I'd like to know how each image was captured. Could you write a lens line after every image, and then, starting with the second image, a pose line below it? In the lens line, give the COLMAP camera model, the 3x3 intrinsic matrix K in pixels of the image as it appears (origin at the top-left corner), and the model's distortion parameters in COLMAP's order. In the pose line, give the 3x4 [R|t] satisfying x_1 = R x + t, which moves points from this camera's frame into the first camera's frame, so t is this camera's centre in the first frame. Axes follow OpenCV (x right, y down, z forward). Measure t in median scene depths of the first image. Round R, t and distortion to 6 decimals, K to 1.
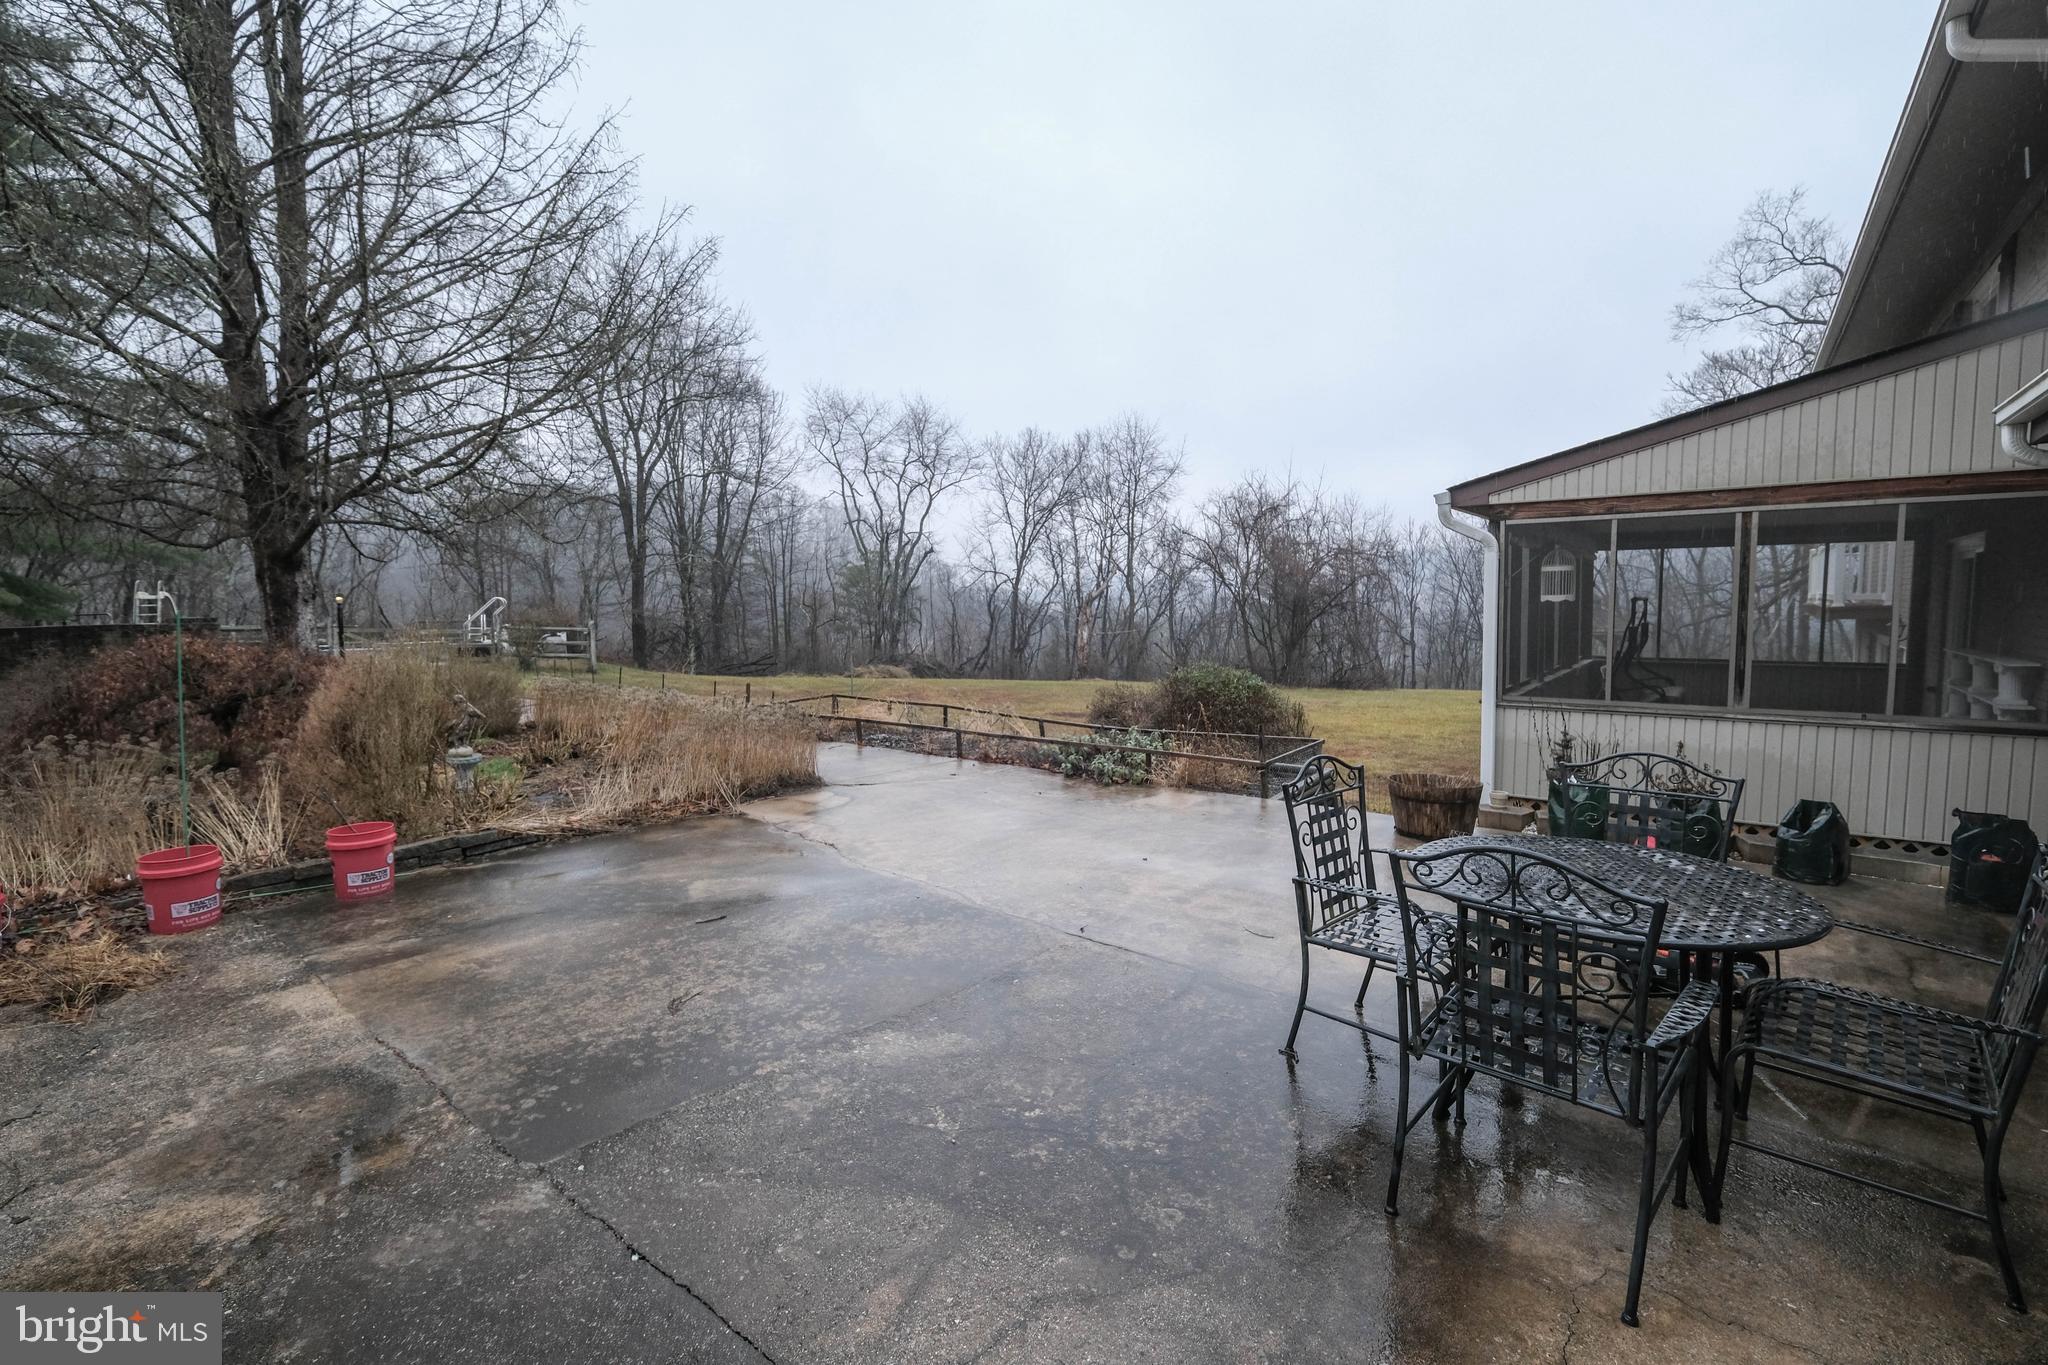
lens RADIAL K [[932.3, 0, 1052.4], [0, 932.3, 684.5], [0, 0, 1]] dist [-0.007710, -0.000281]
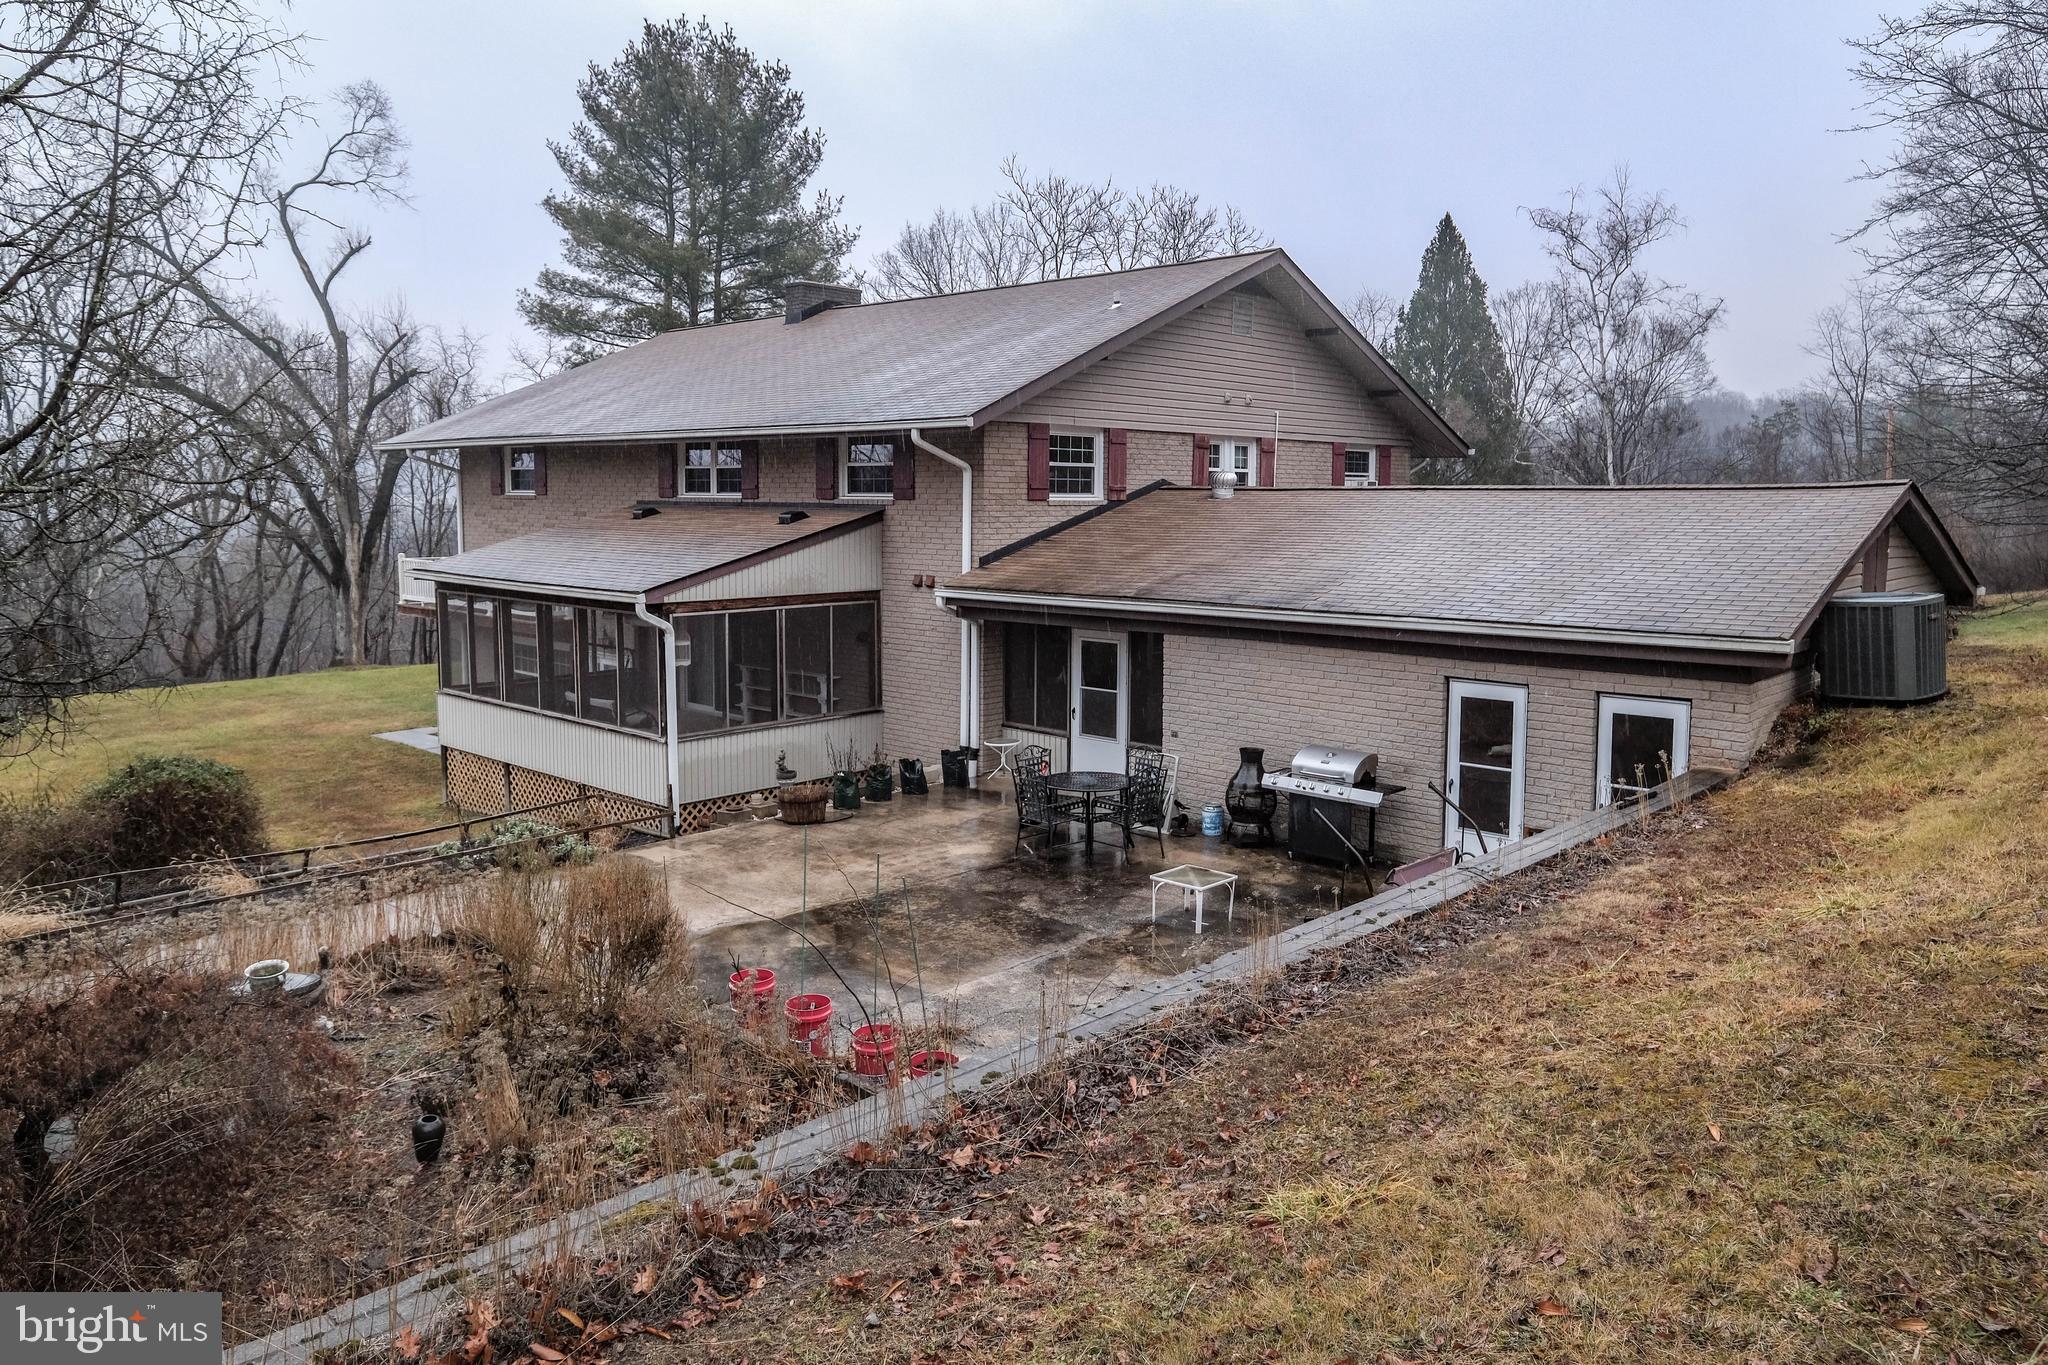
lens RADIAL K [[1415.4, 0, 1038.5], [0, 1415.4, 630.7], [0, 0, 1]] dist [0.008214, 0.002349]
pose [[0.090238, -0.083273, 0.992433, -0.217762], [0.087175, 0.993334, 0.075422, -0.035541], [-0.992098, 0.079709, 0.096895, 0.030566]]
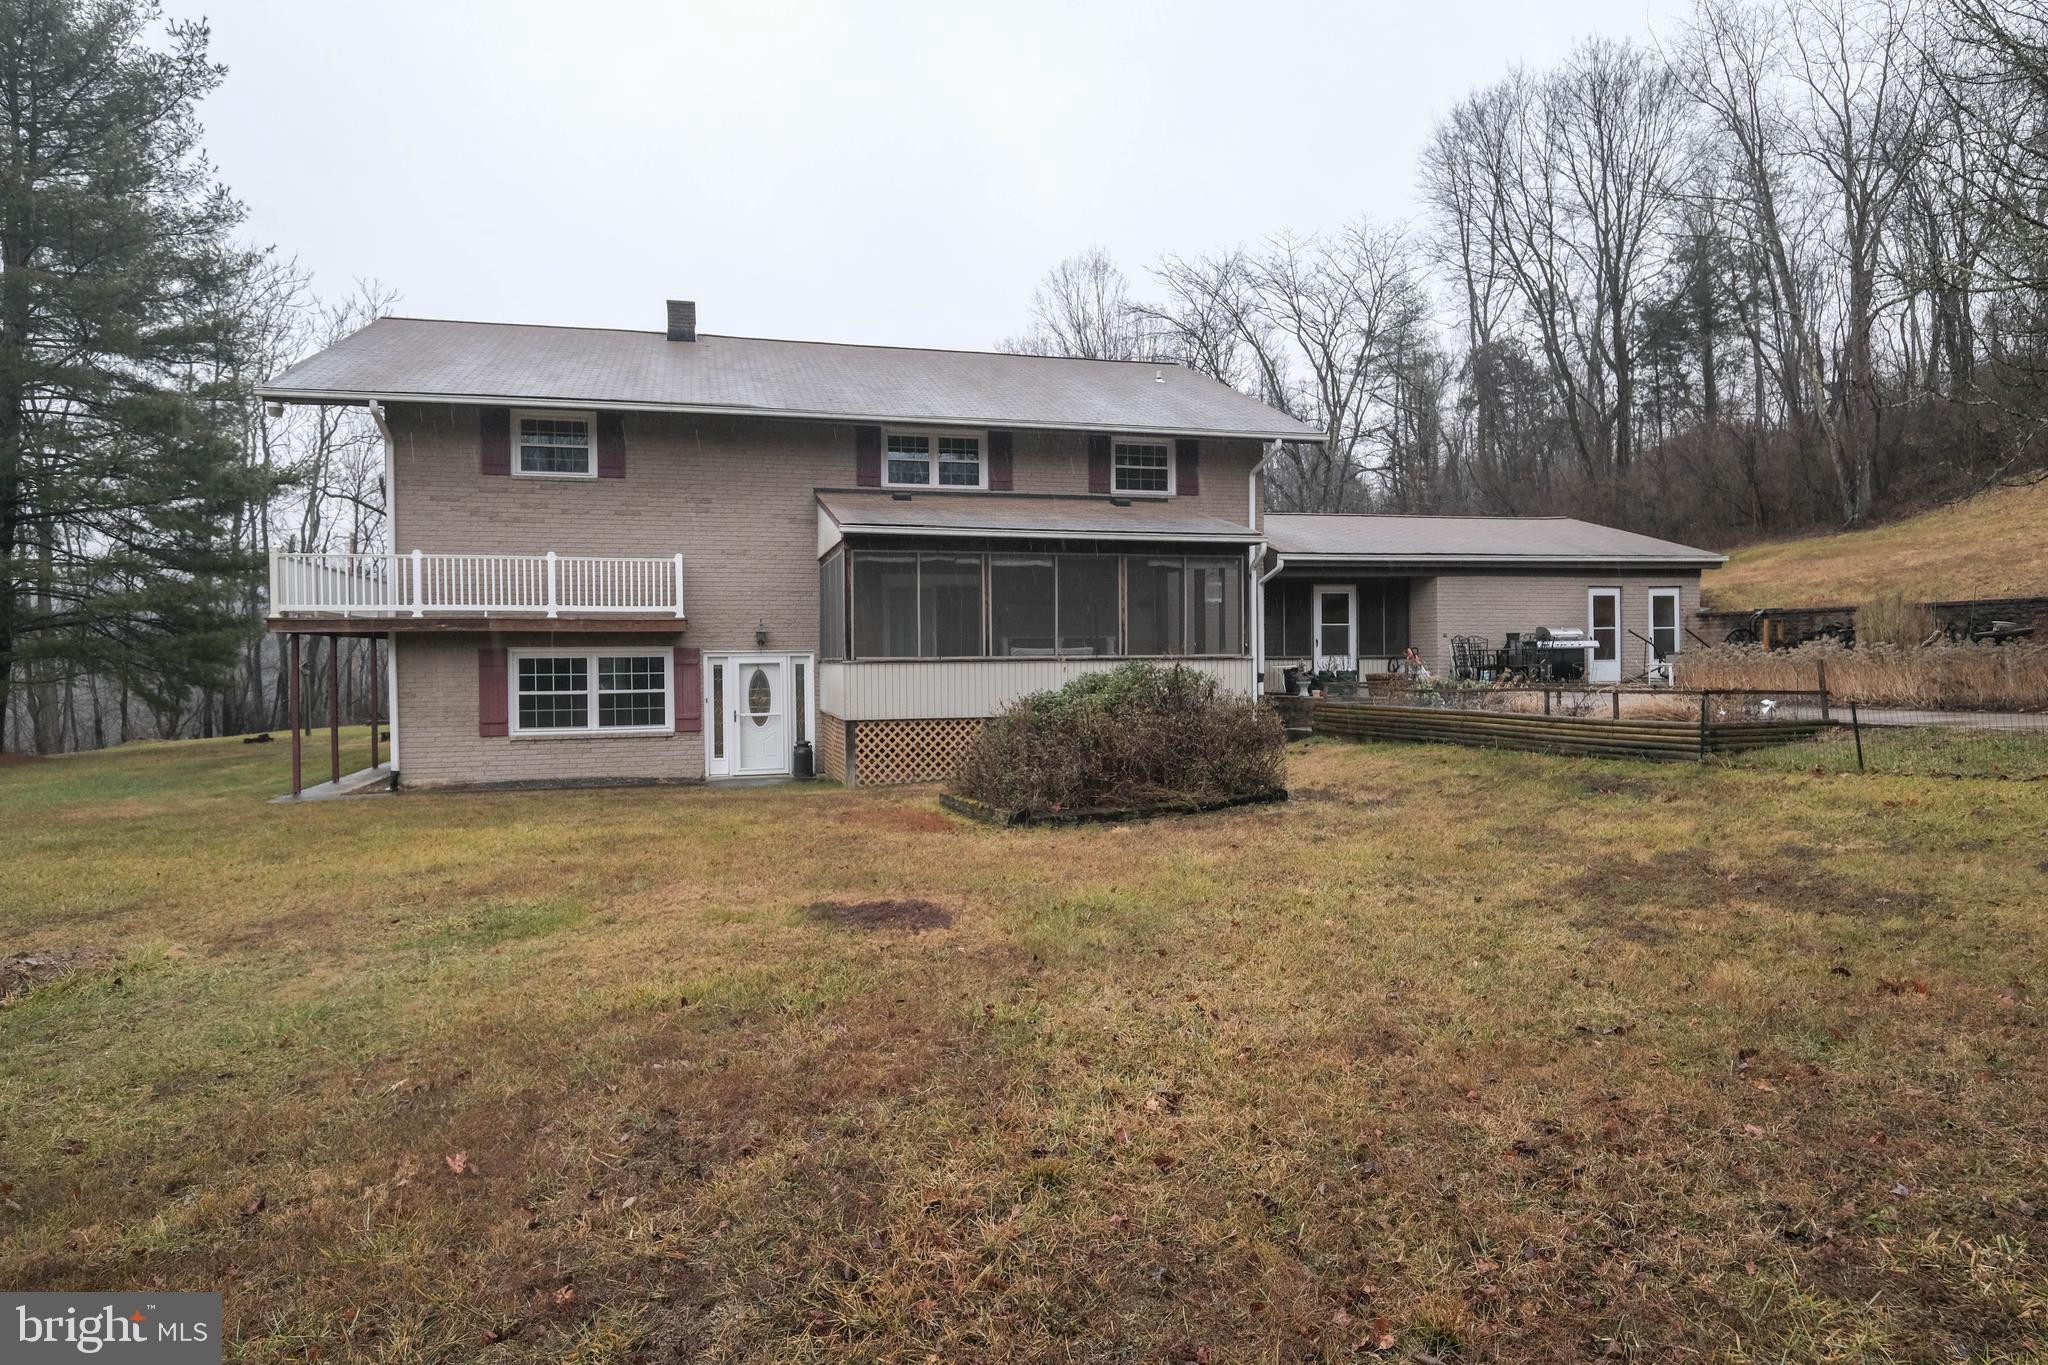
lens RADIAL K [[1214.0, 0, 1070.2], [0, 1214.0, 673.4], [0, 0, 1]] dist [-0.014791, -0.000695]
pose [[-0.816697, 0.015835, 0.576850, -0.077616], [0.076710, 0.993731, 0.081326, -0.022523], [-0.571946, 0.110669, -0.812792, 0.417279]]
